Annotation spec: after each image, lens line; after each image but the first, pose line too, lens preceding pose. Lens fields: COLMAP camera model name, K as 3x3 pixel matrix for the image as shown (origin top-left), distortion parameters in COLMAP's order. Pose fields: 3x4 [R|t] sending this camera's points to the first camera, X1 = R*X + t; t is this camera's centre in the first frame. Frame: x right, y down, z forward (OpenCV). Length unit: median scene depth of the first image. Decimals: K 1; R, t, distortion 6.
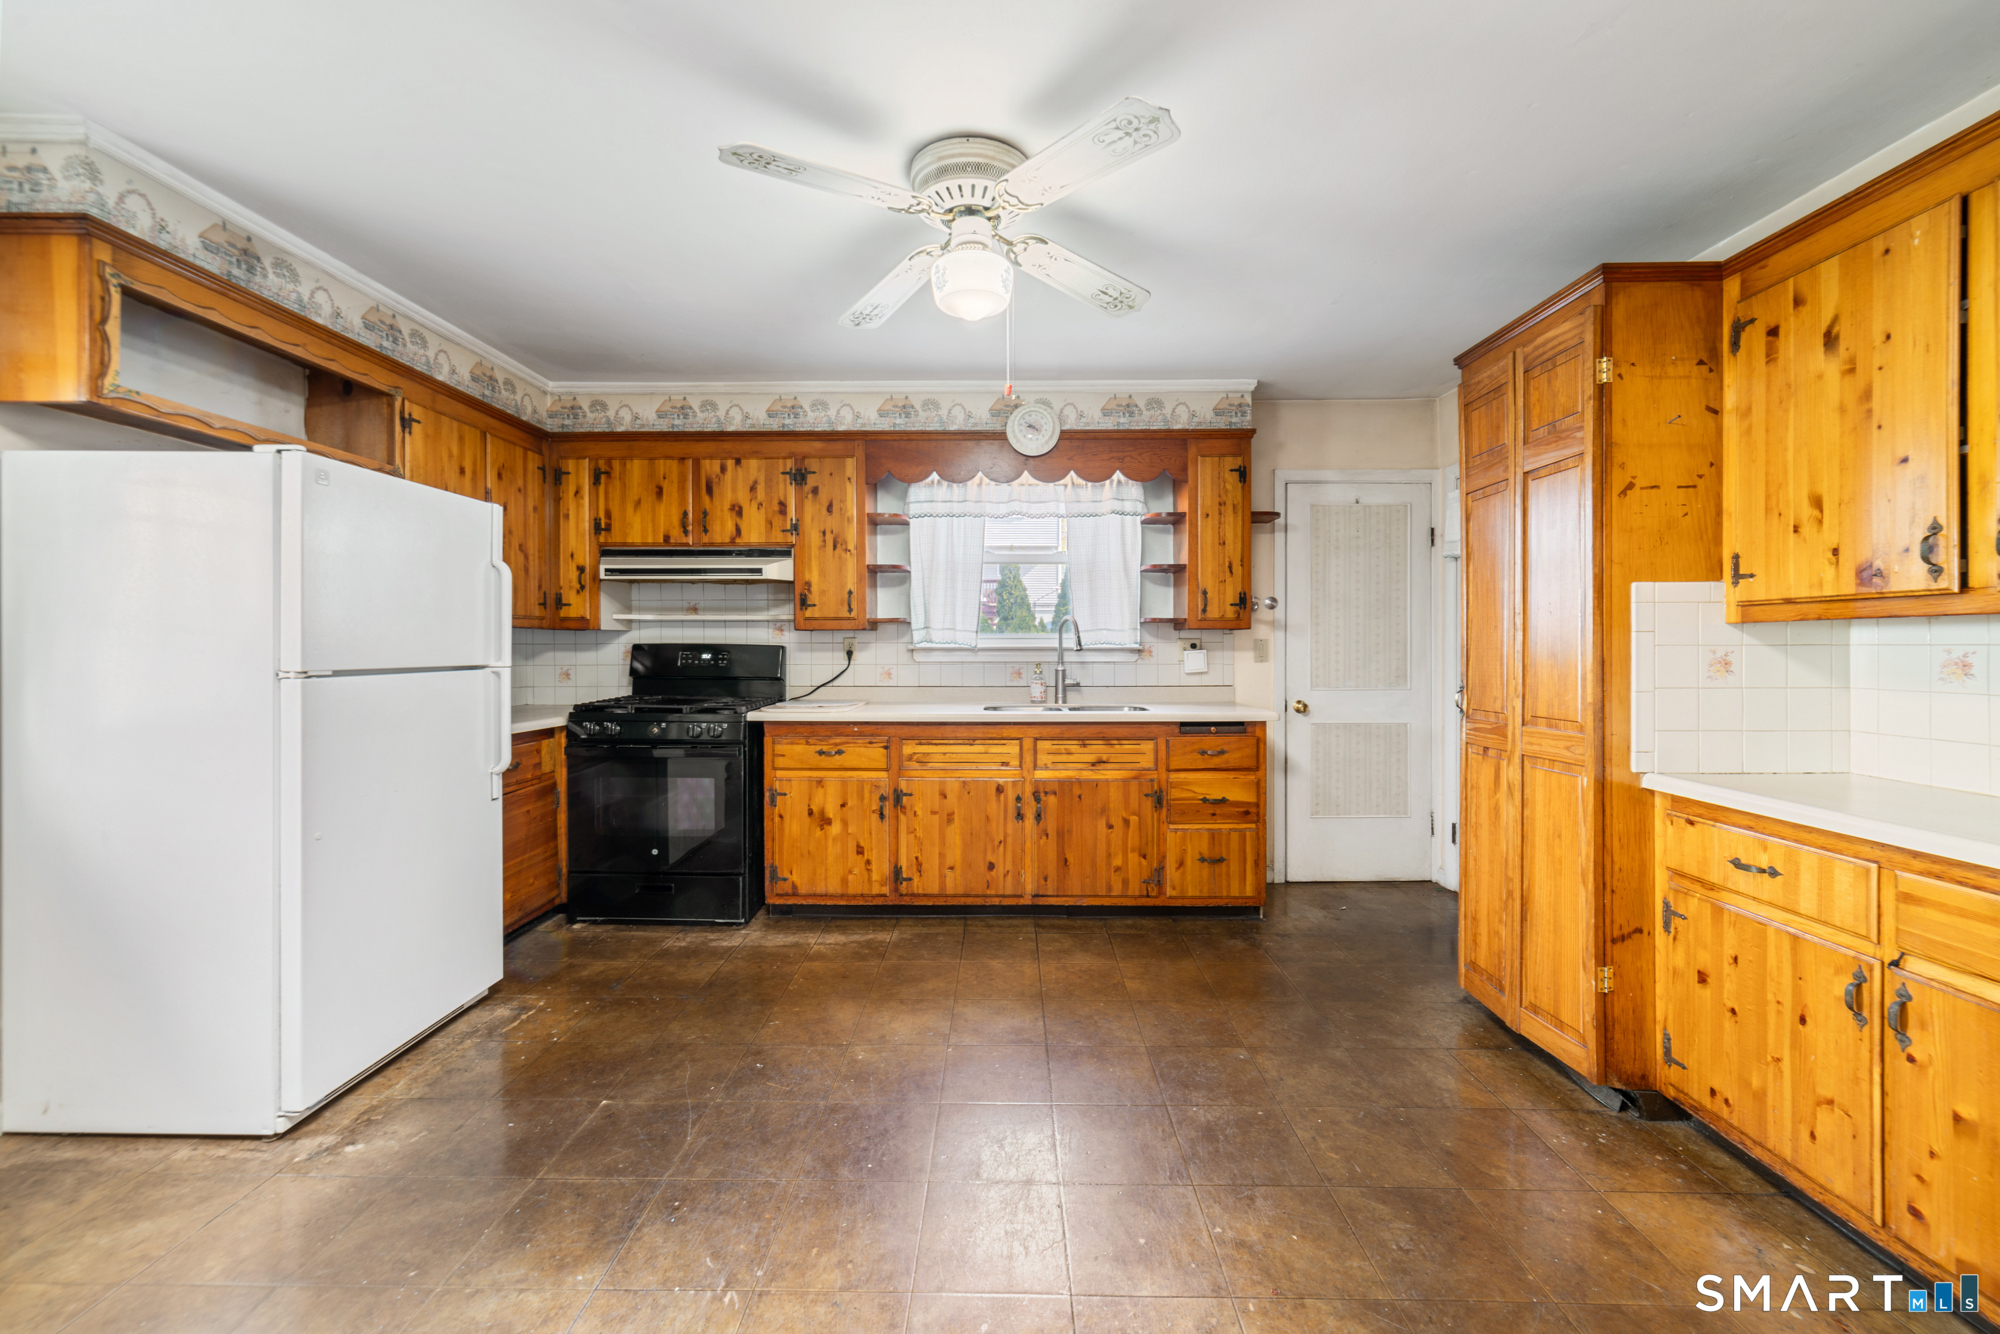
lens RADIAL K [[786.7, 0, 1006.9], [0, 786.7, 656.5], [0, 0, 1]] dist [0.001098, 0.001772]
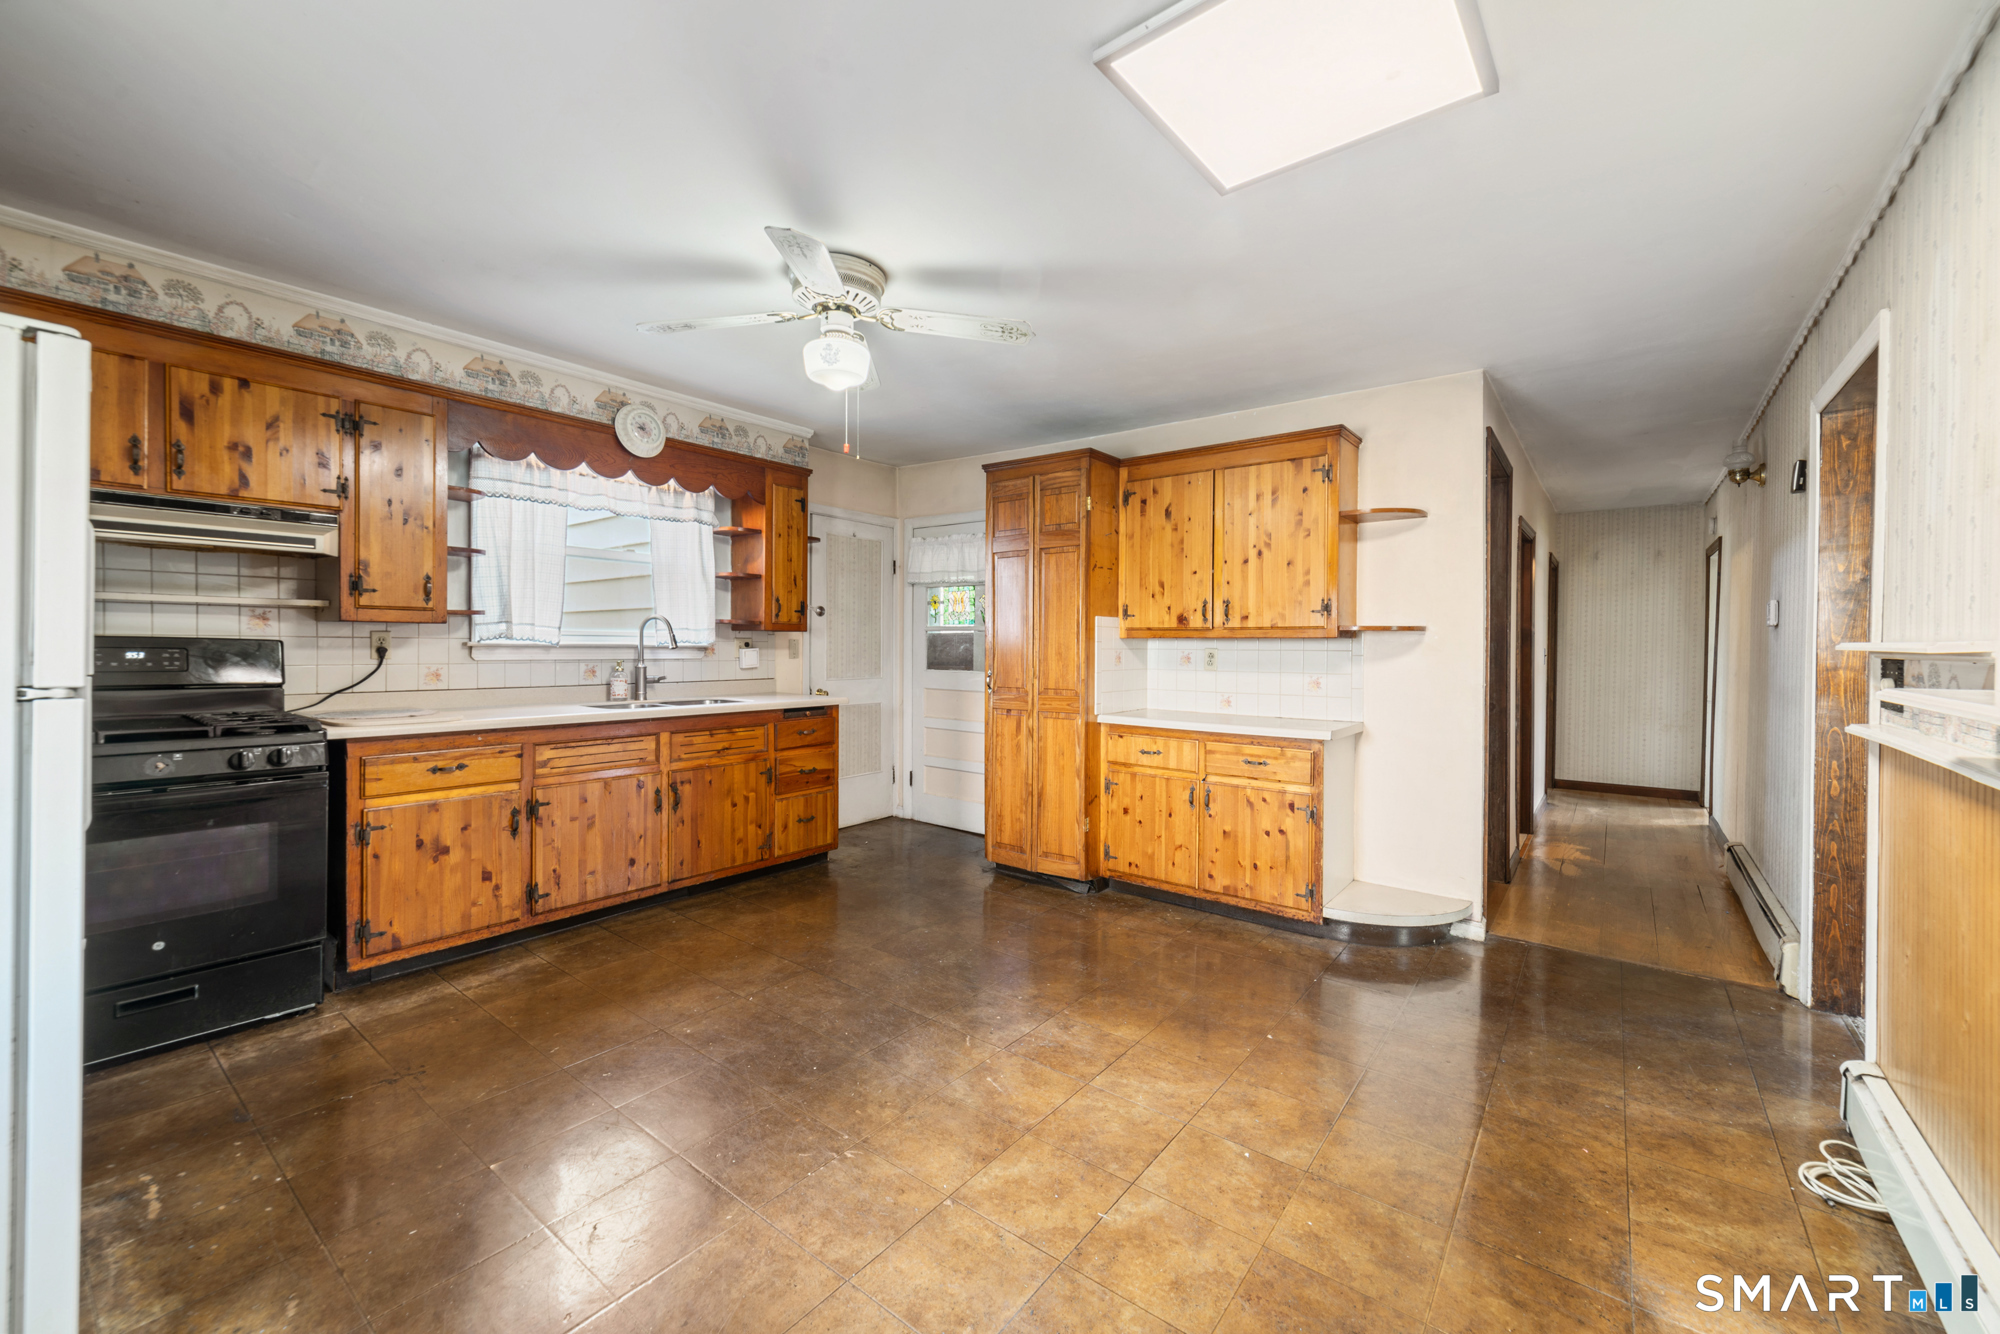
lens RADIAL K [[786.7, 0, 1006.1], [0, 786.7, 659.5], [0, 0, 1]] dist [0.001098, 0.001772]
pose [[0.600670, -0.007665, 0.799460, -0.538351], [-0.000548, 0.999950, 0.009999, -0.004307], [-0.799497, -0.006444, 0.600636, 0.011717]]
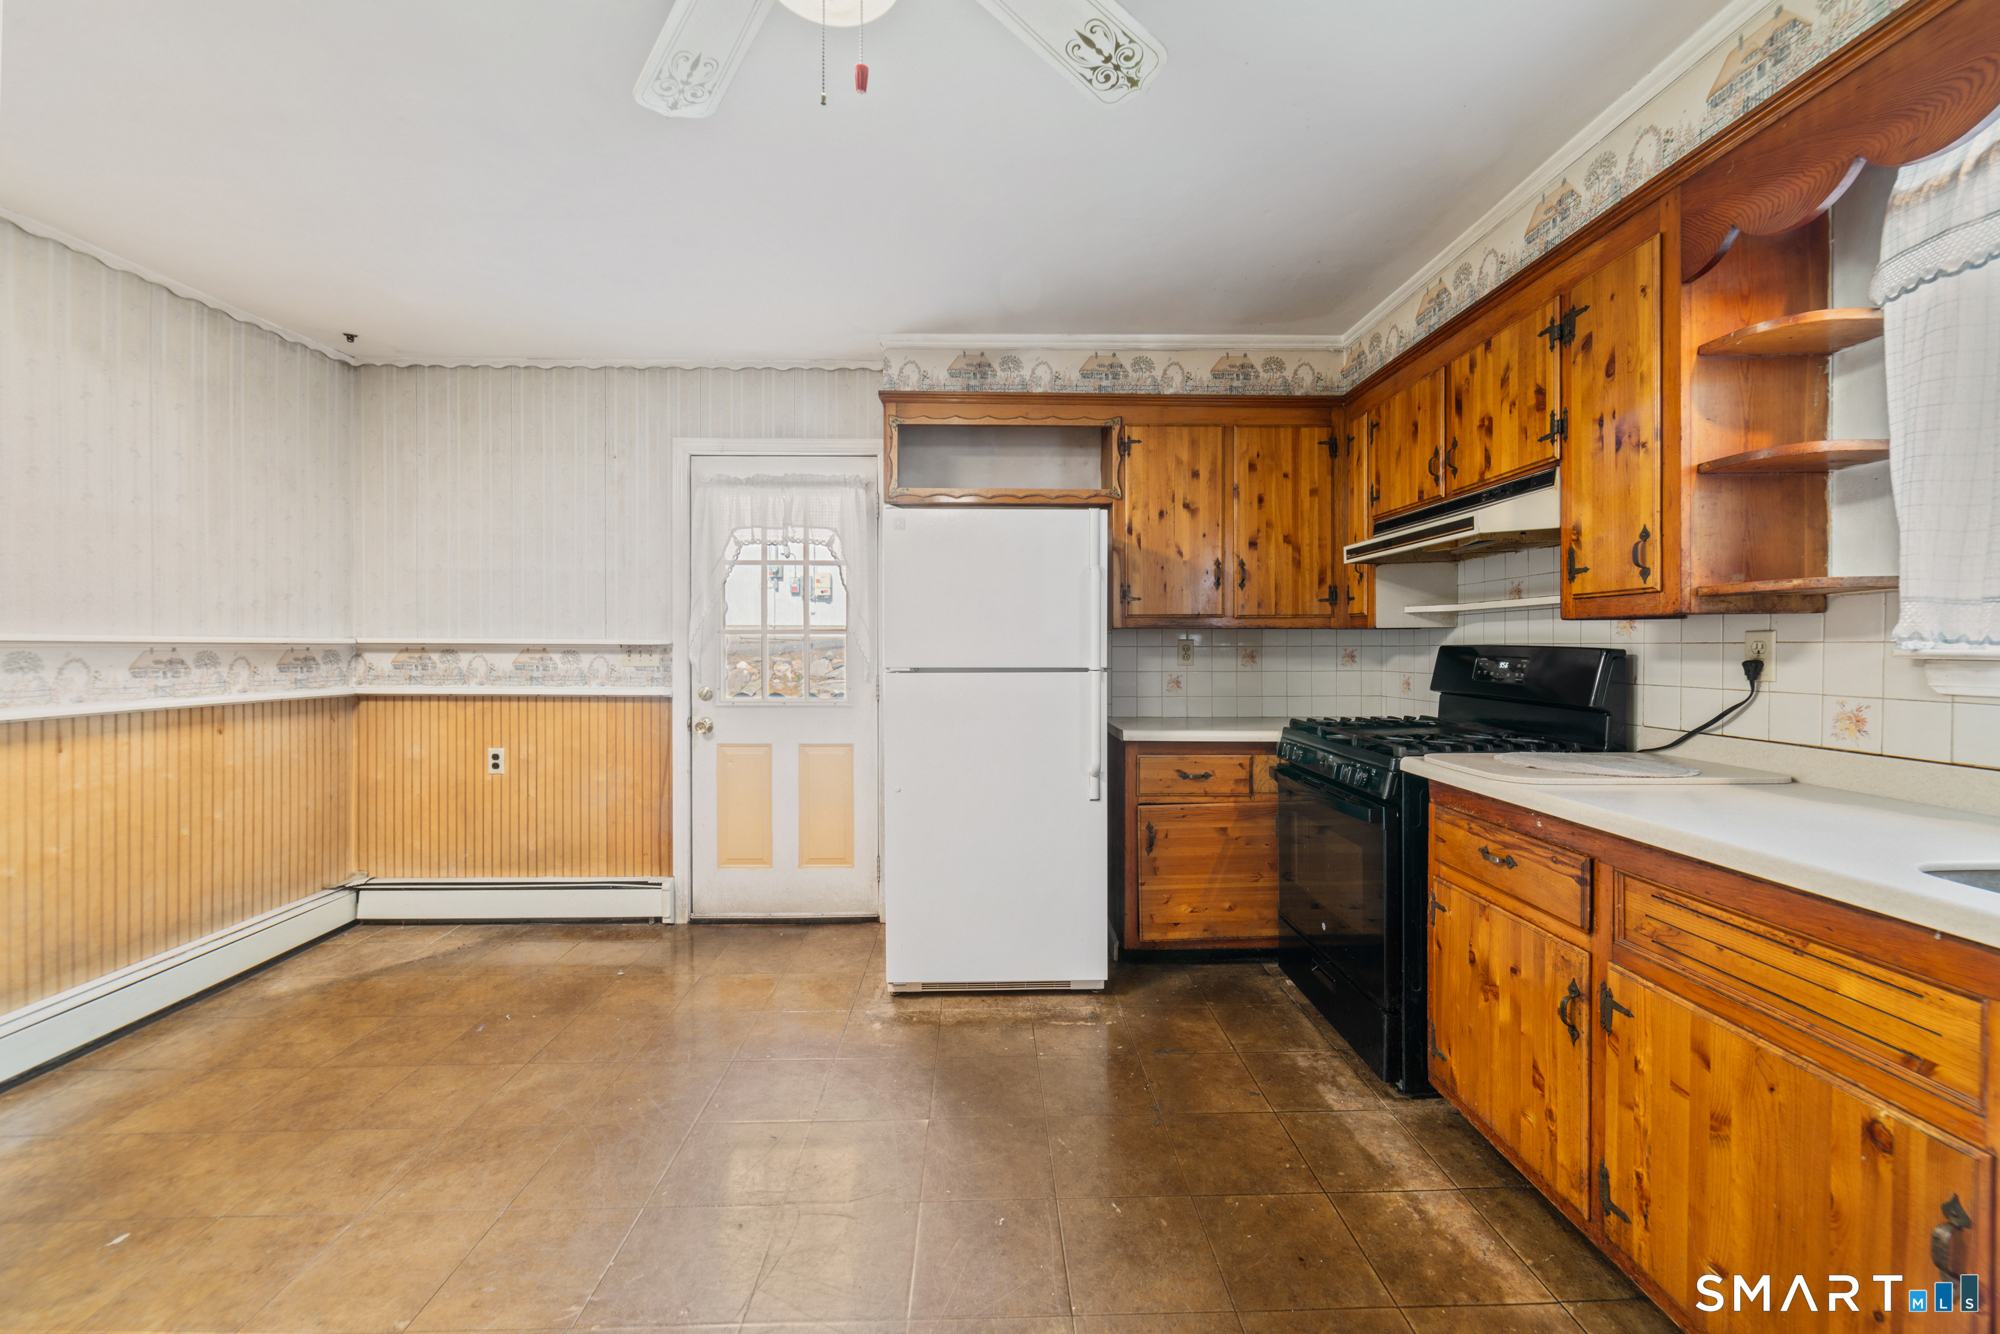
lens RADIAL K [[786.7, 0, 1004.4], [0, 786.7, 660.2], [0, 0, 1]] dist [0.001098, 0.001772]
pose [[0.021617, 0.017362, -0.999616, 0.278466], [-0.012088, 0.999781, 0.017104, -0.011905], [0.999693, 0.011714, 0.021822, 0.663373]]
